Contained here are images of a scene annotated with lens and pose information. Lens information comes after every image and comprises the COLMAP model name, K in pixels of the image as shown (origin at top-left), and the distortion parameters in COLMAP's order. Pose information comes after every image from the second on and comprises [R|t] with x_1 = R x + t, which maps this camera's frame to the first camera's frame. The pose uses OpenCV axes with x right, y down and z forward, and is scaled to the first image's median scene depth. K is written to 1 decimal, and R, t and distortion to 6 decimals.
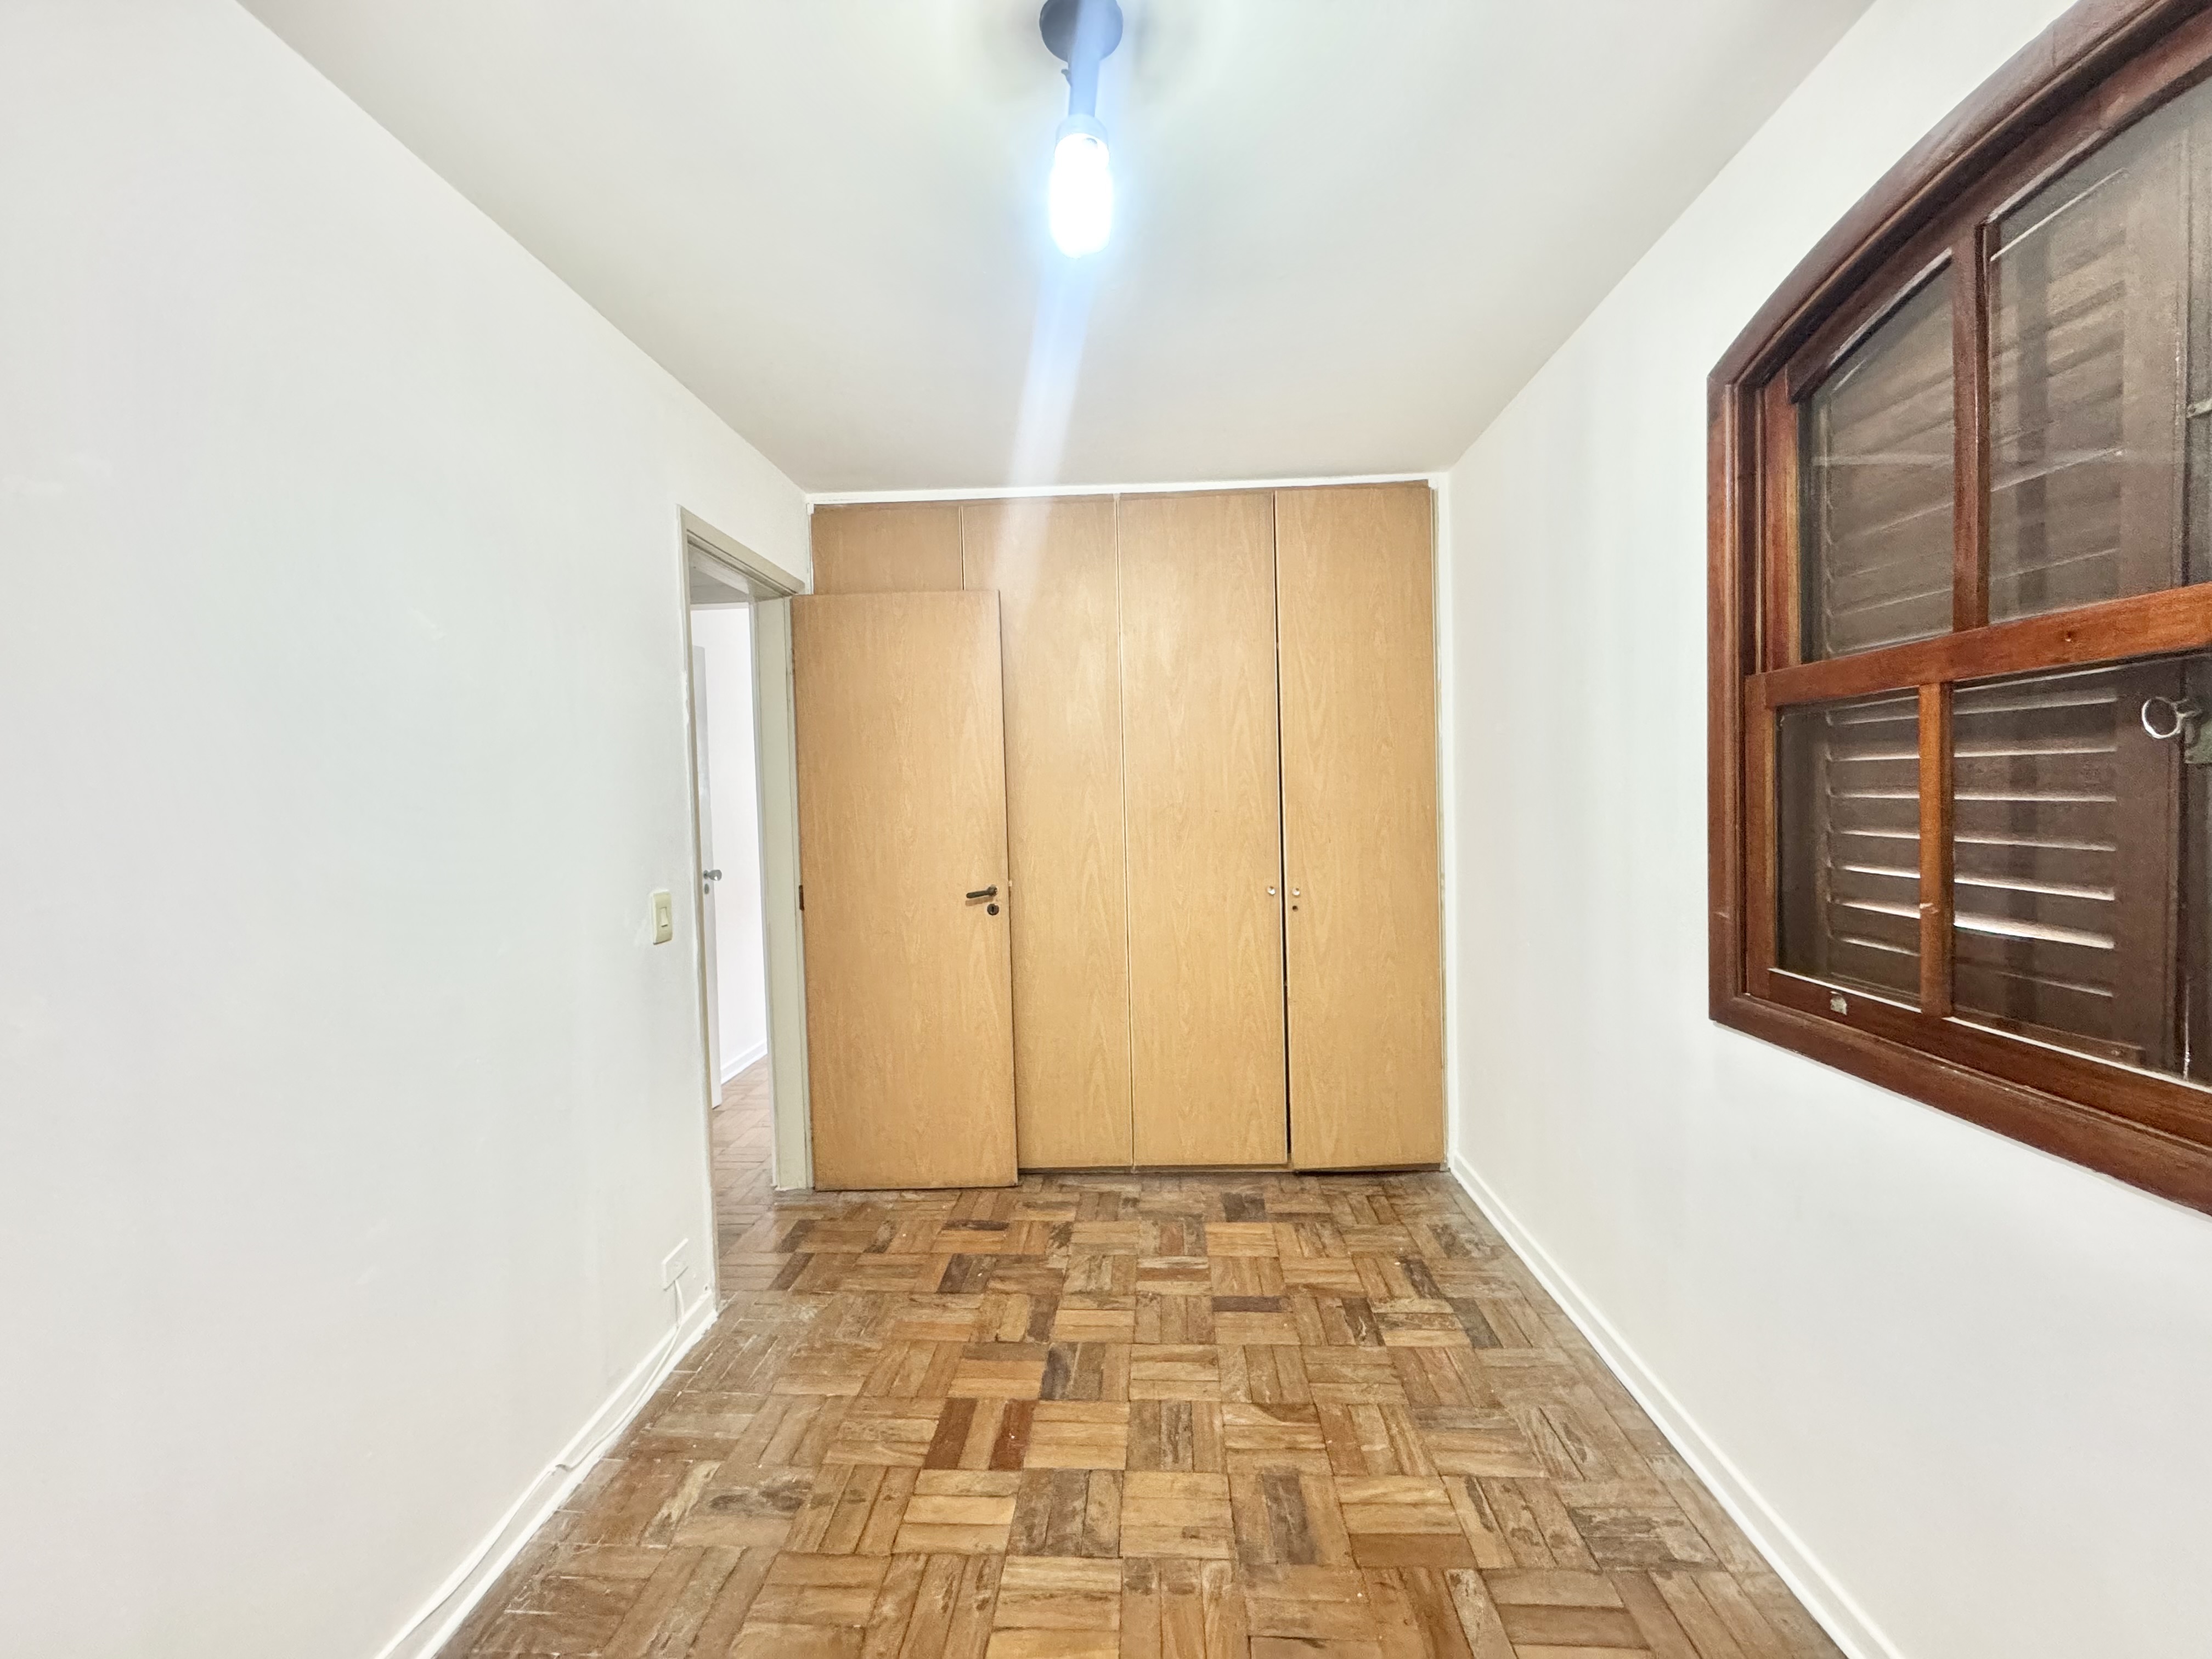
lens RADIAL K [[879.9, 0, 1105.3], [0, 879.9, 827.1], [0, 0, 1]] dist [-0.000253, 0.000277]
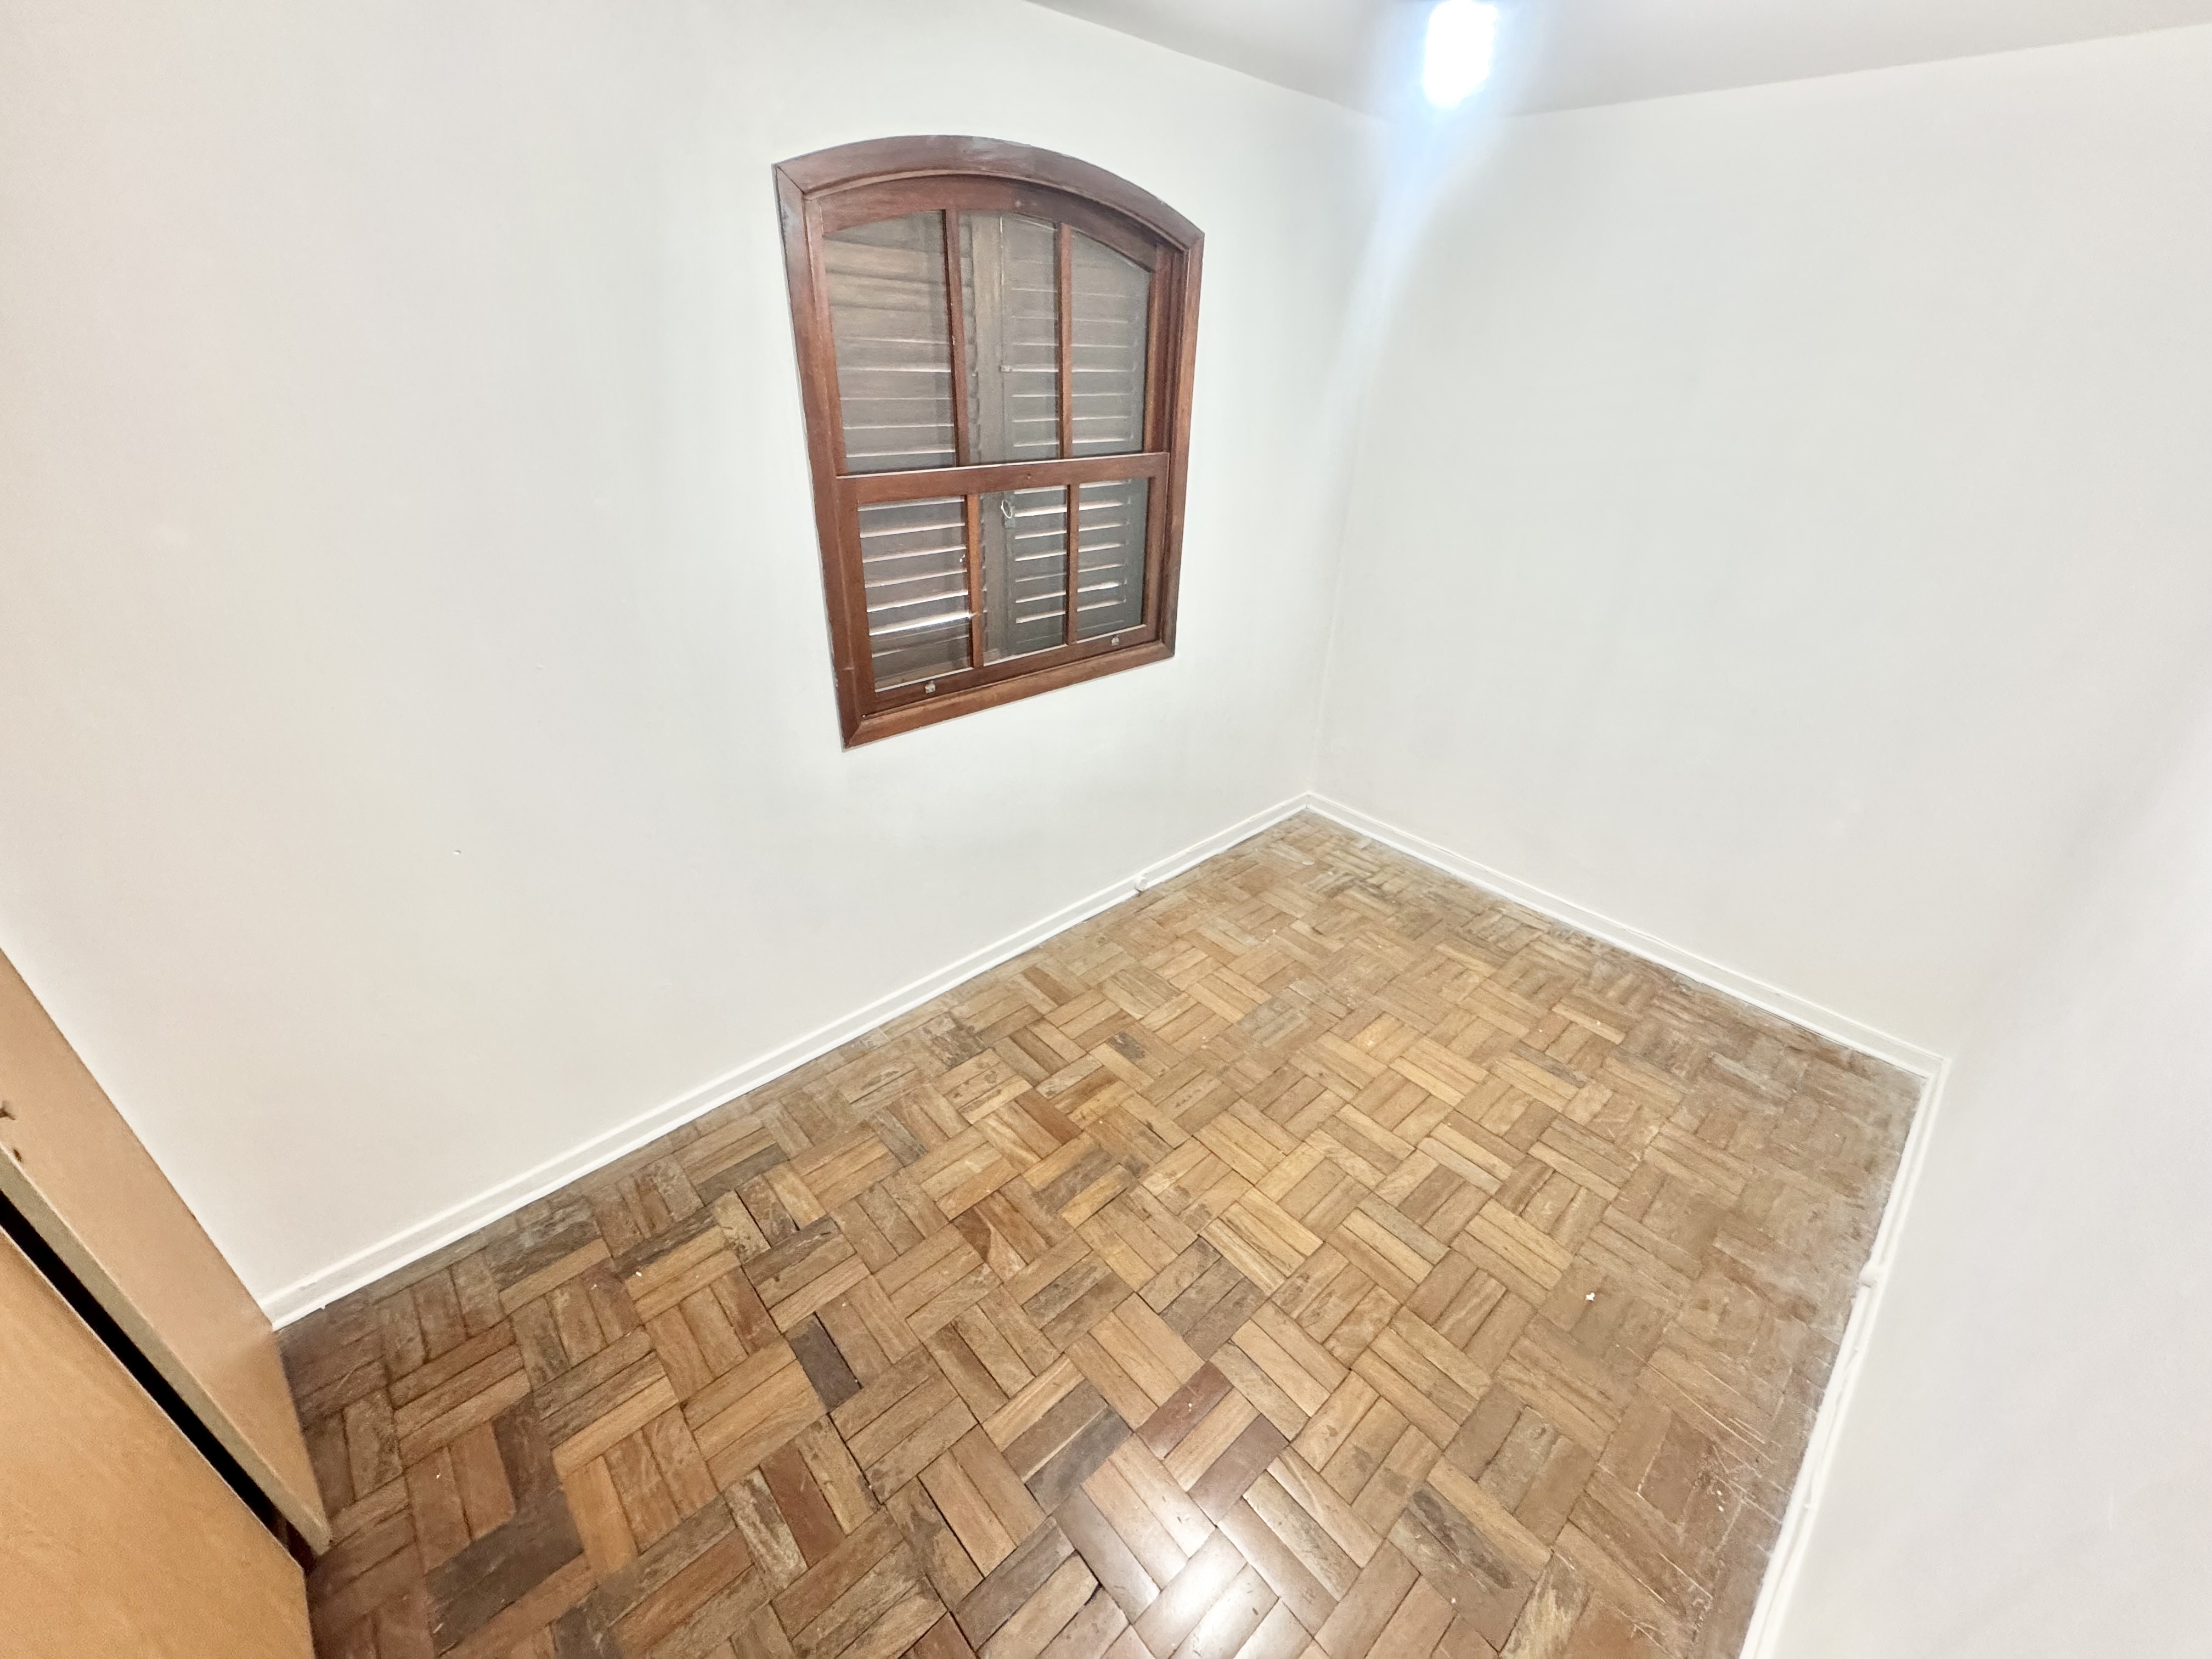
lens RADIAL K [[879.9, 0, 1102.5], [0, 879.9, 824.9], [0, 0, 1]] dist [-0.000253, 0.000277]
pose [[-0.714581, -0.332530, 0.615465, -0.421861], [0.012537, 0.873570, 0.486537, -0.304204], [-0.699440, 0.355386, -0.620068, 1.478311]]
